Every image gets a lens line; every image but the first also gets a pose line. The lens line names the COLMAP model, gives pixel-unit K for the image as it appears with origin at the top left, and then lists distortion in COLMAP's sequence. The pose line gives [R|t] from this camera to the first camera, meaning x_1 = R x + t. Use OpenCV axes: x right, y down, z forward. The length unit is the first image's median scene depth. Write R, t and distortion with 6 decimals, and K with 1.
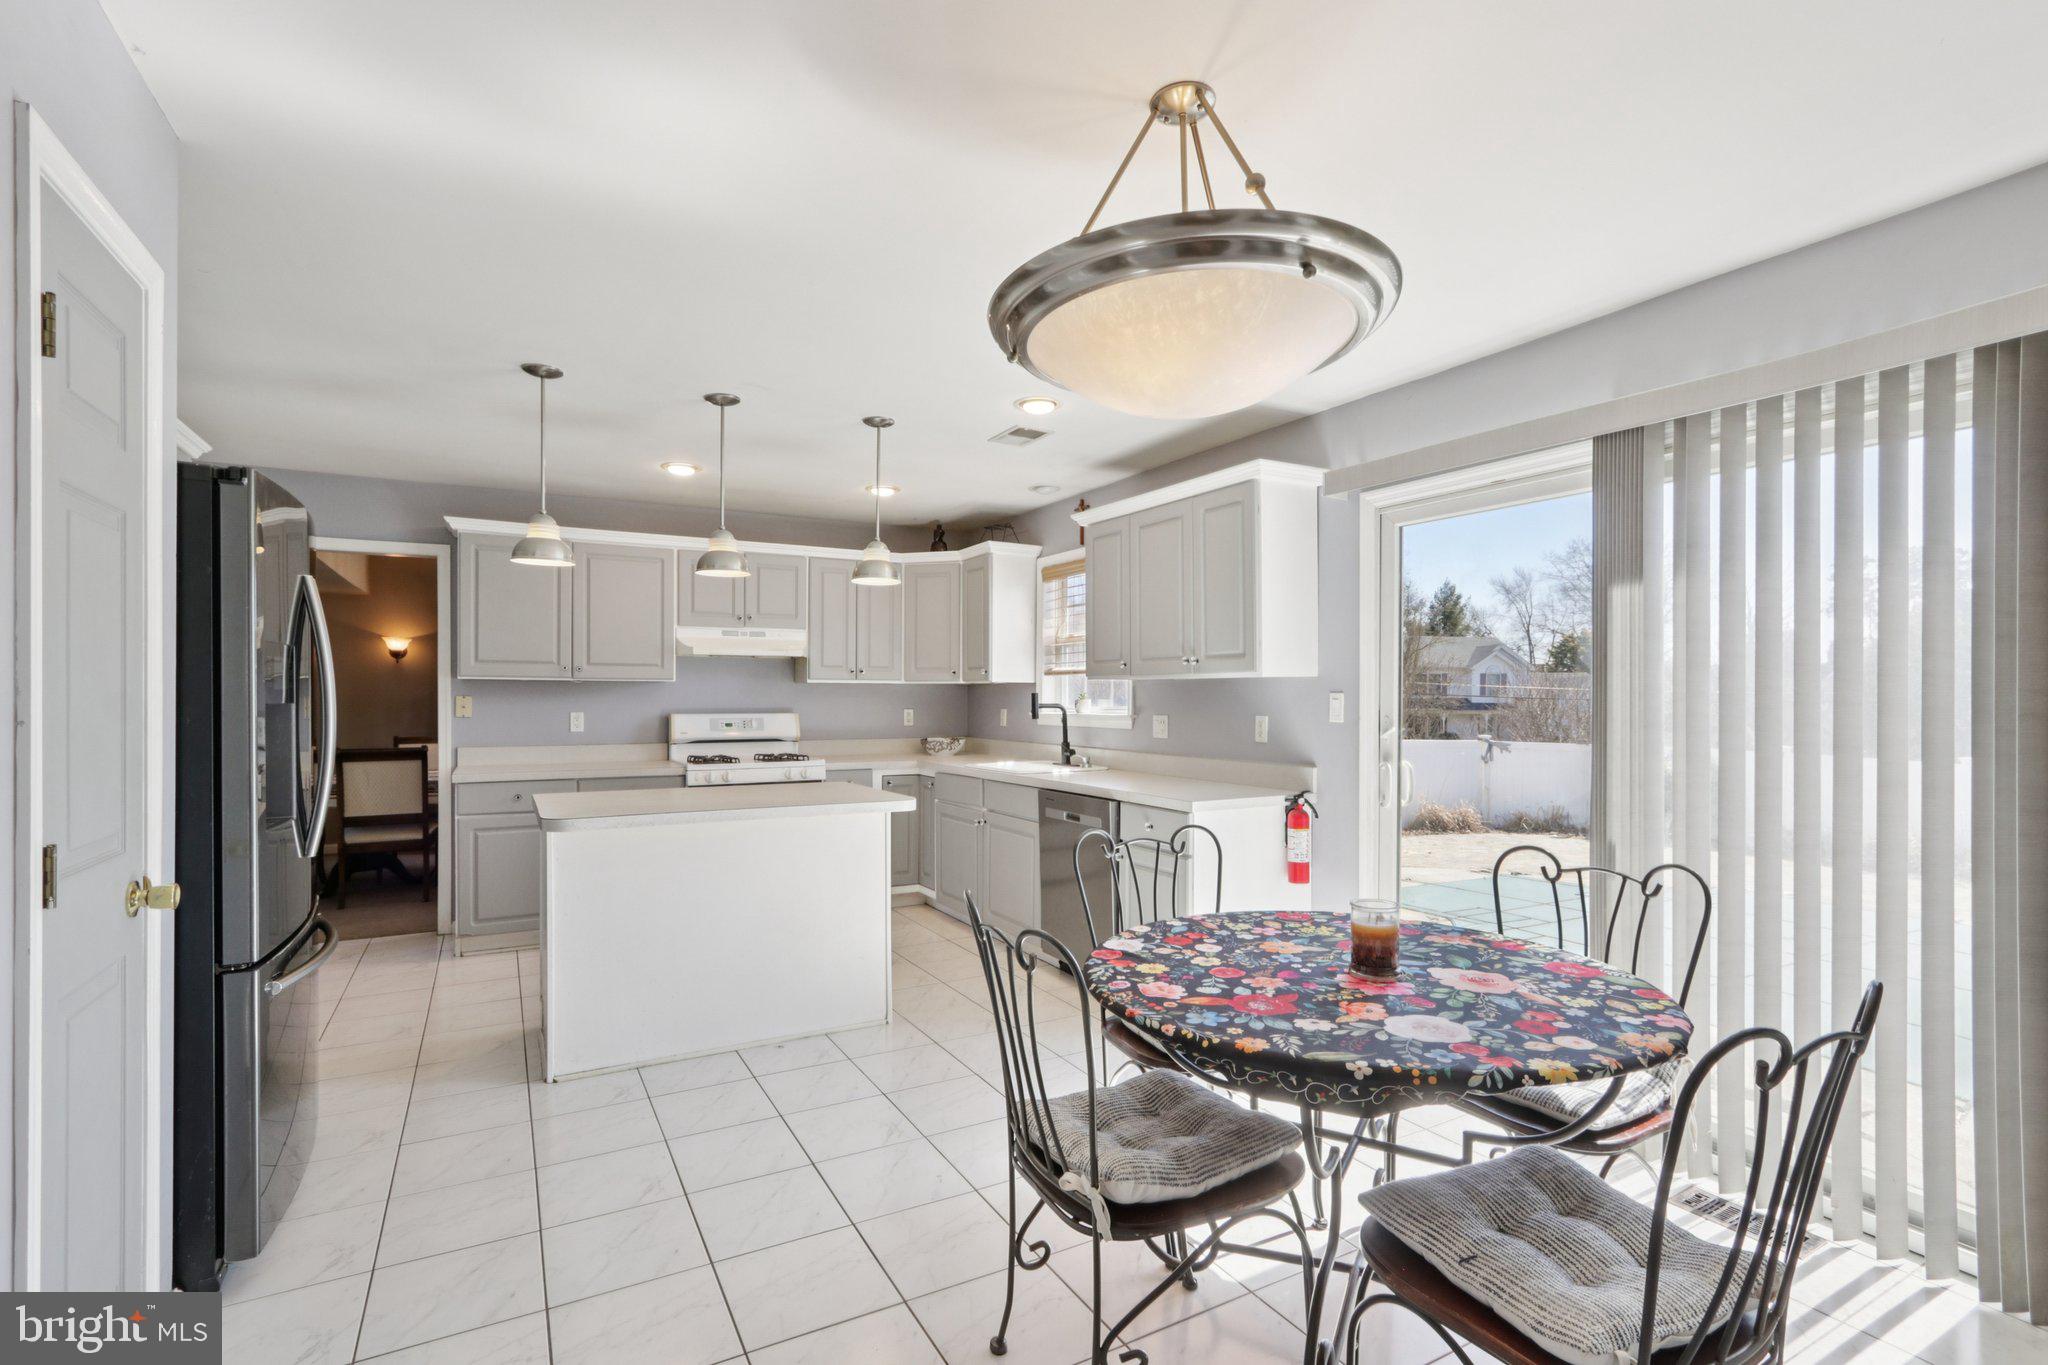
lens RADIAL K [[941.5, 0, 1022.1], [0, 941.5, 692.2], [0, 0, 1]] dist [-0.003903, 0.000846]
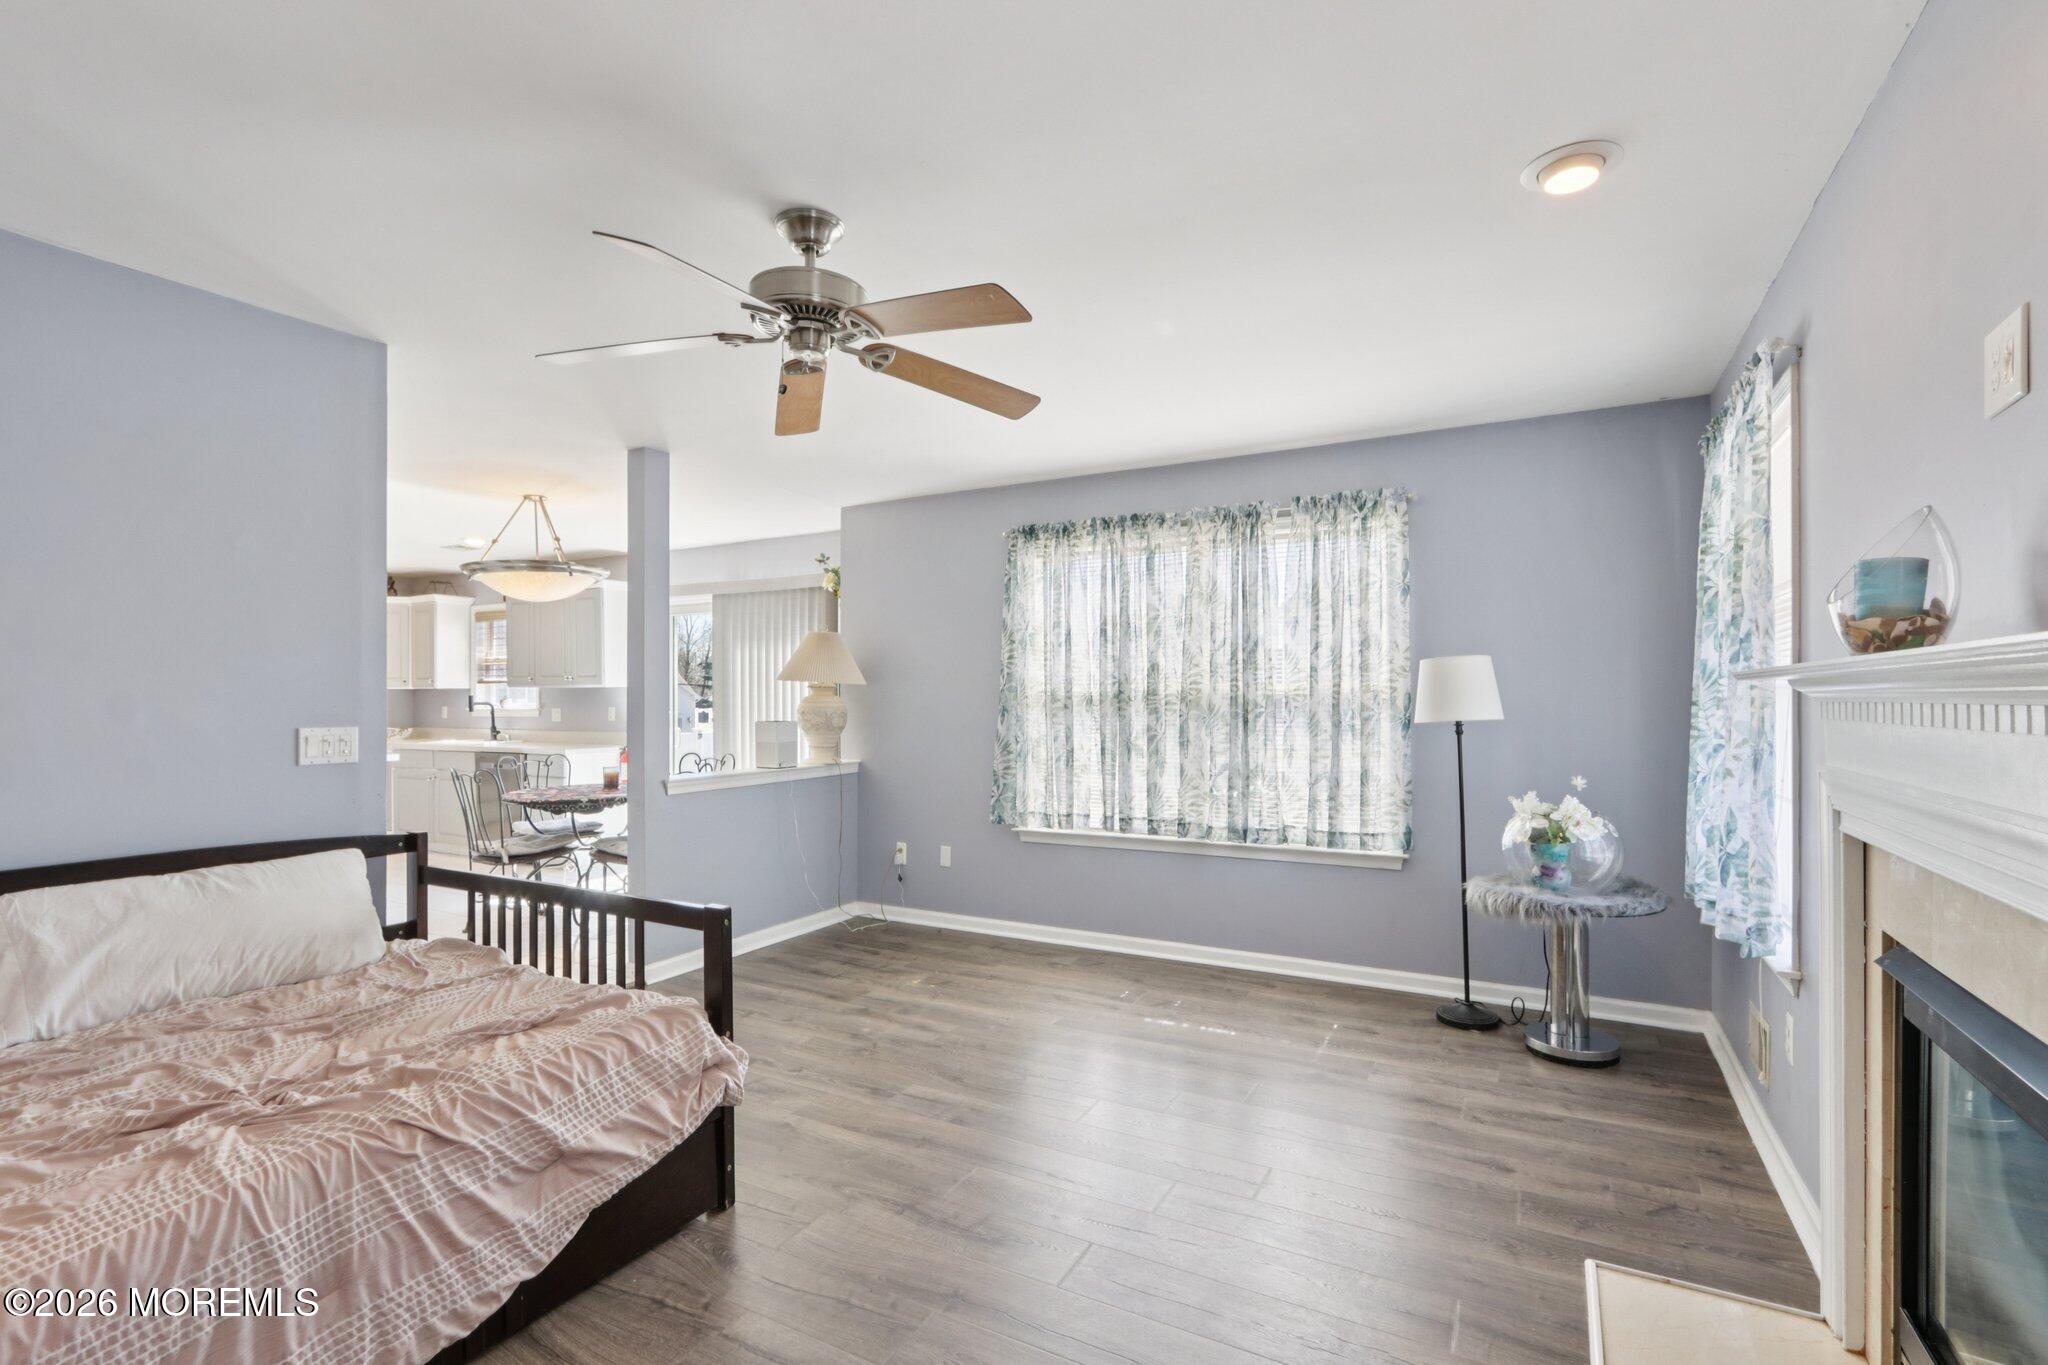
lens RADIAL K [[941.5, 0, 1023.0], [0, 941.5, 692.5], [0, 0, 1]] dist [-0.003903, 0.000846]
pose [[0.848372, -0.006693, 0.529358, -0.035013], [0.004353, 0.999974, 0.005668, -0.008681], [-0.529382, -0.002504, 0.848380, -0.817487]]
